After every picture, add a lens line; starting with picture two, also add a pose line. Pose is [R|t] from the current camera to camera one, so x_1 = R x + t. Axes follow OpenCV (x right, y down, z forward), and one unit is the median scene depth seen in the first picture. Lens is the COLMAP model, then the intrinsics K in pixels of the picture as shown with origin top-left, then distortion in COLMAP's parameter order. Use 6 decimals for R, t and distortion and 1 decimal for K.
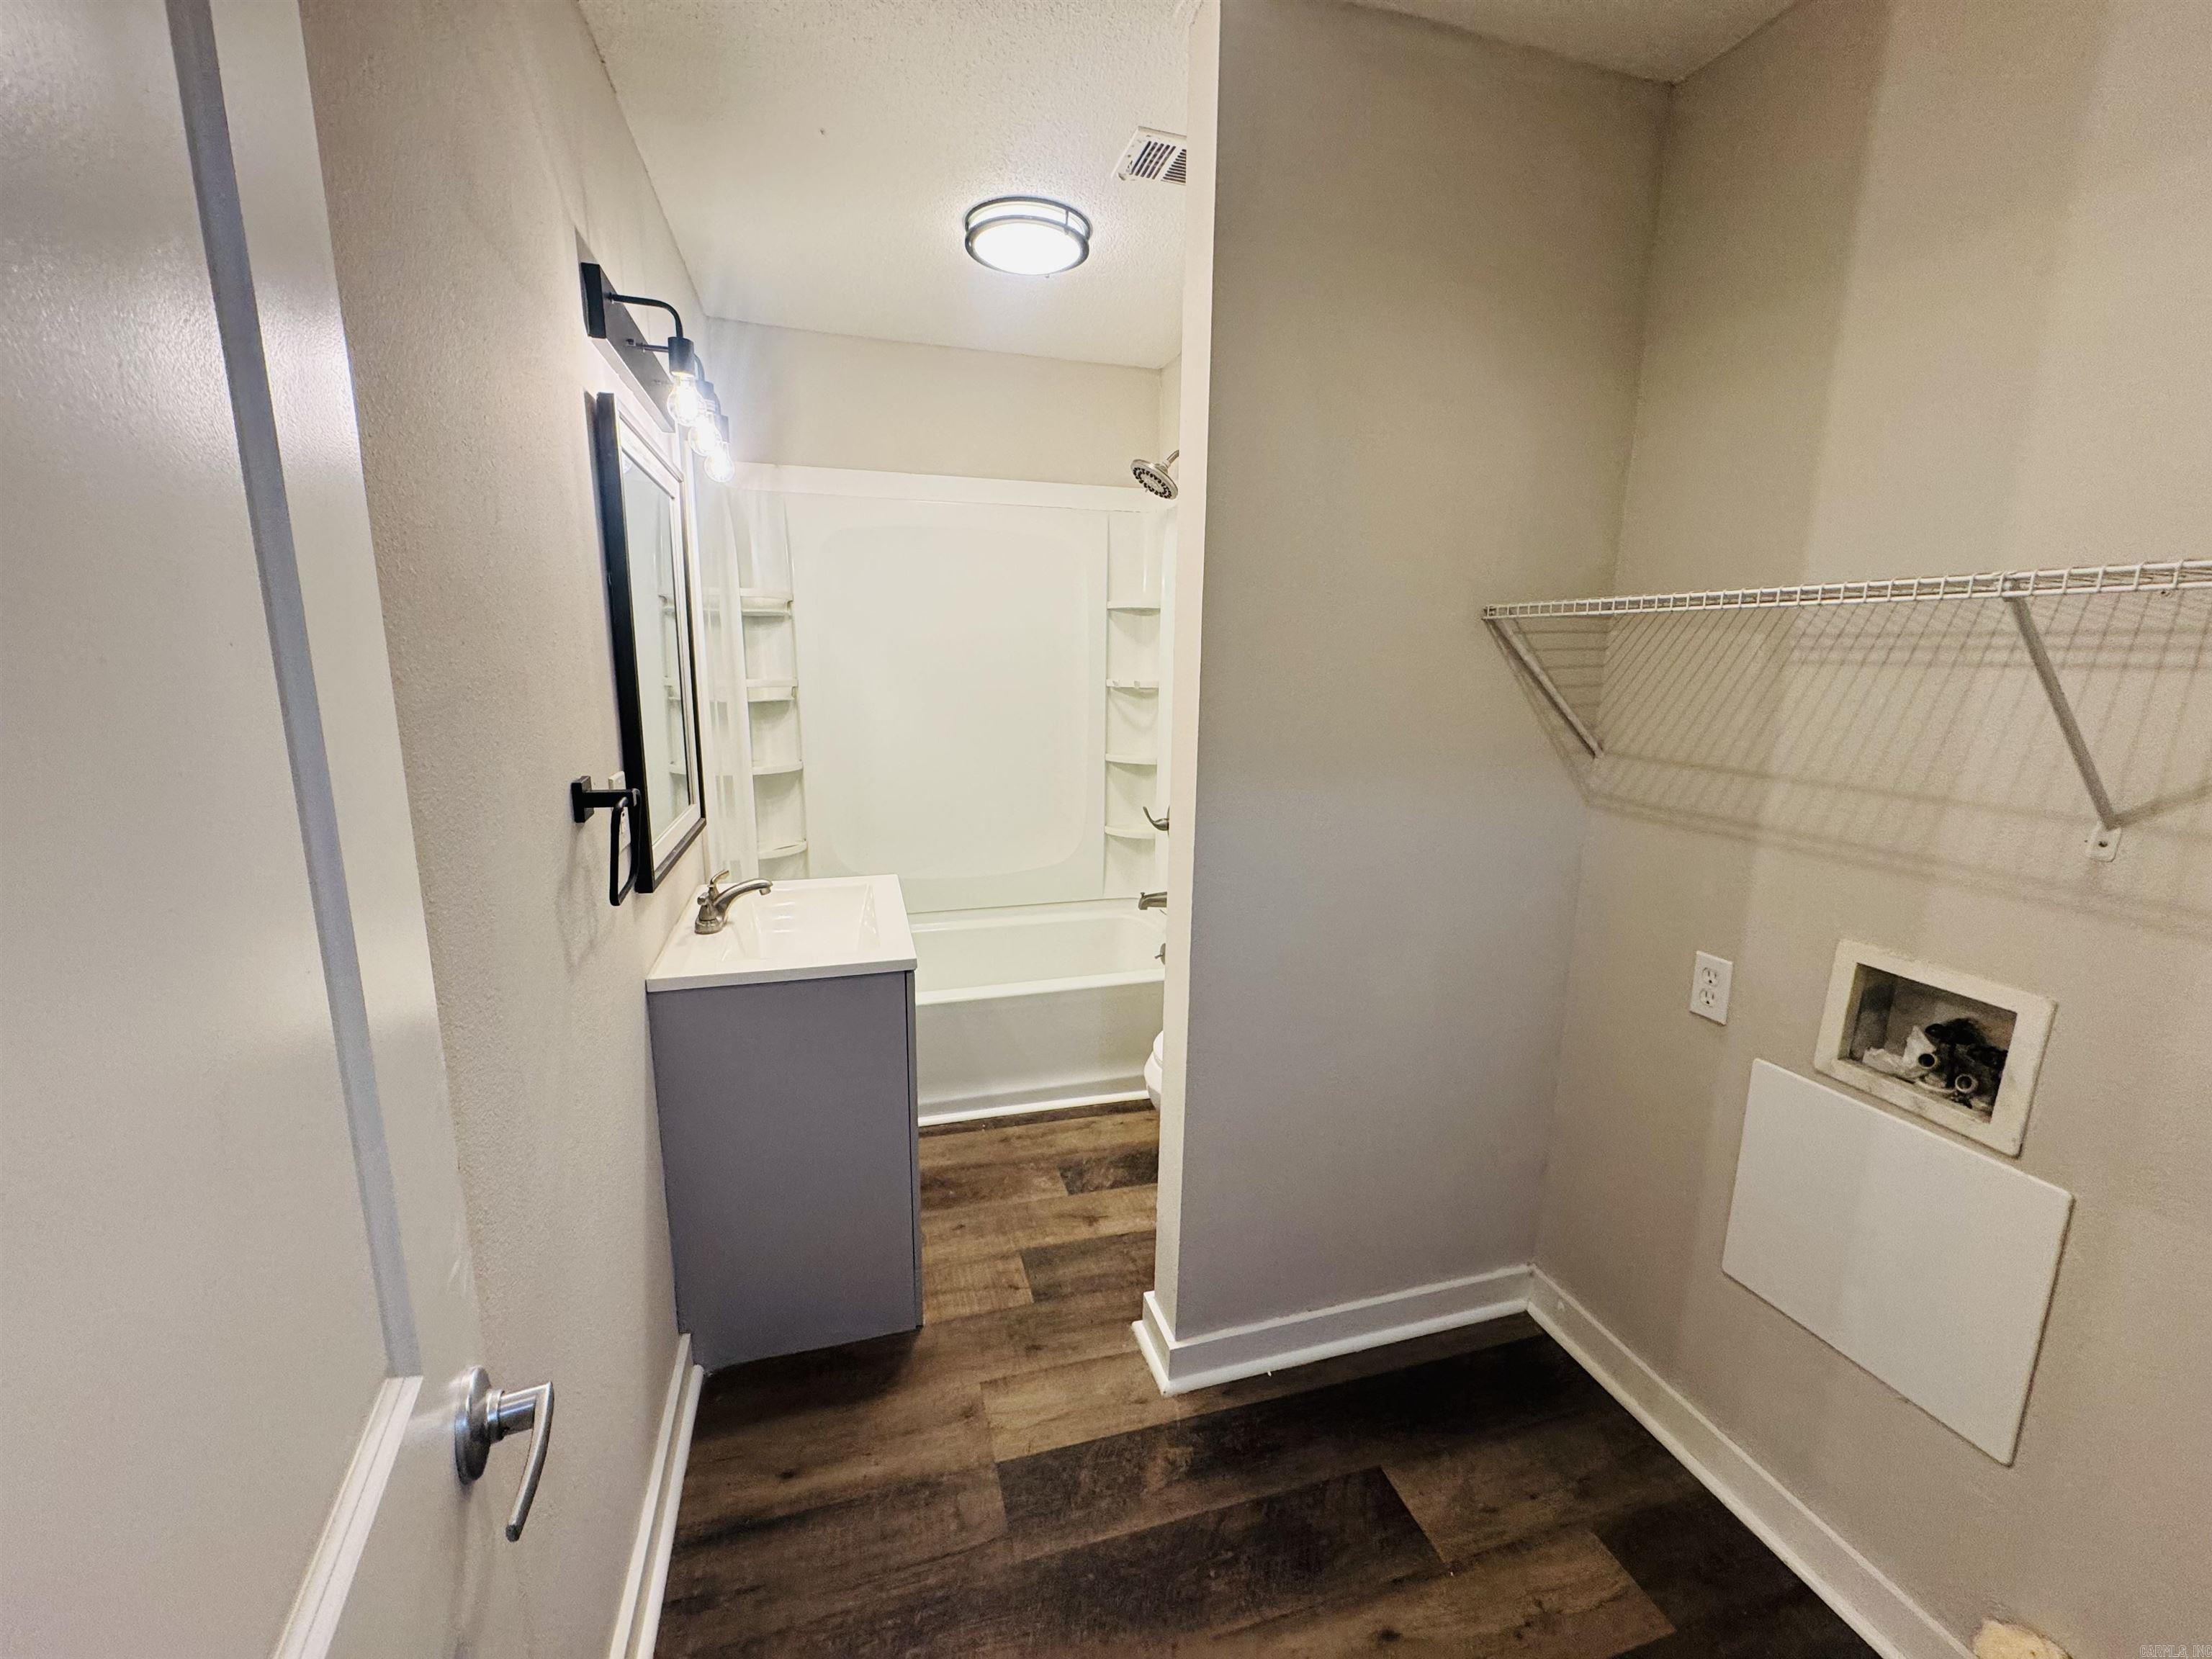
lens RADIAL K [[884.0, 0, 1100.4], [0, 884.0, 827.3], [0, 0, 1]] dist [-0.000099, -0.000274]
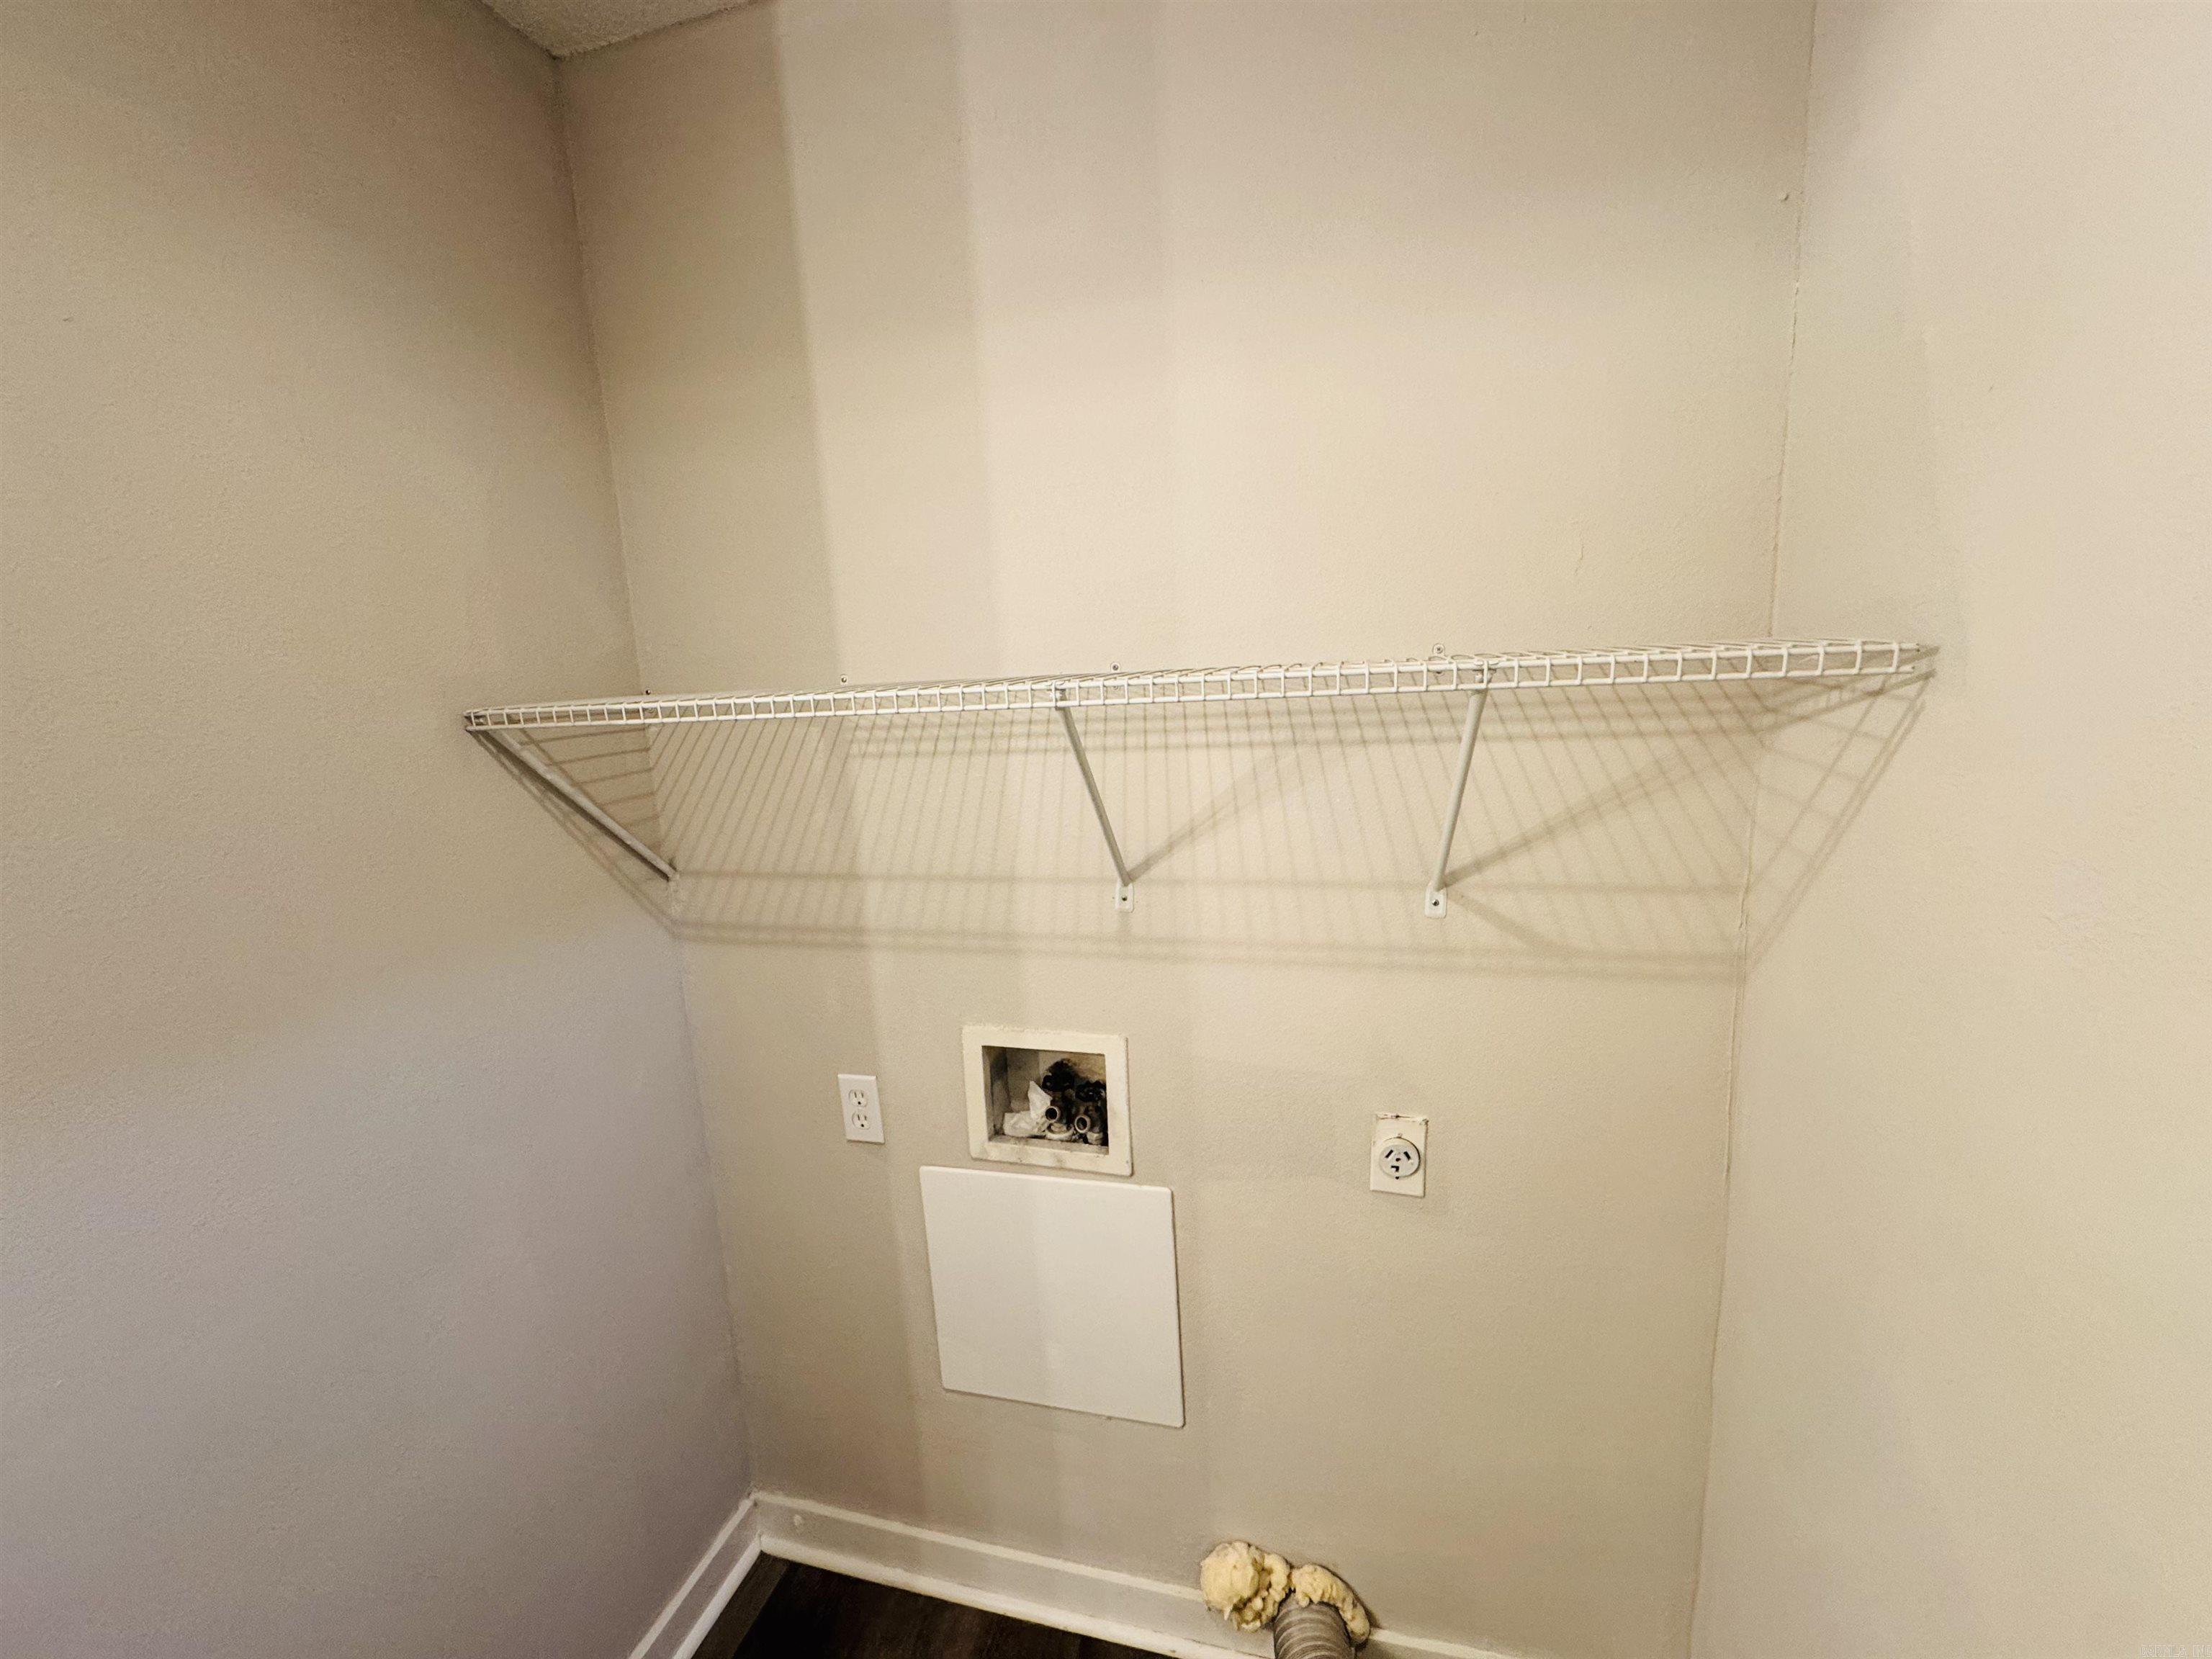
lens RADIAL K [[884.0, 0, 1100.4], [0, 884.0, 827.3], [0, 0, 1]] dist [-0.000099, -0.000274]
pose [[0.519924, -0.185262, 0.833881, 0.131962], [0.221501, 0.972047, 0.077852, -0.134150], [-0.824995, 0.144229, 0.546426, 0.298845]]
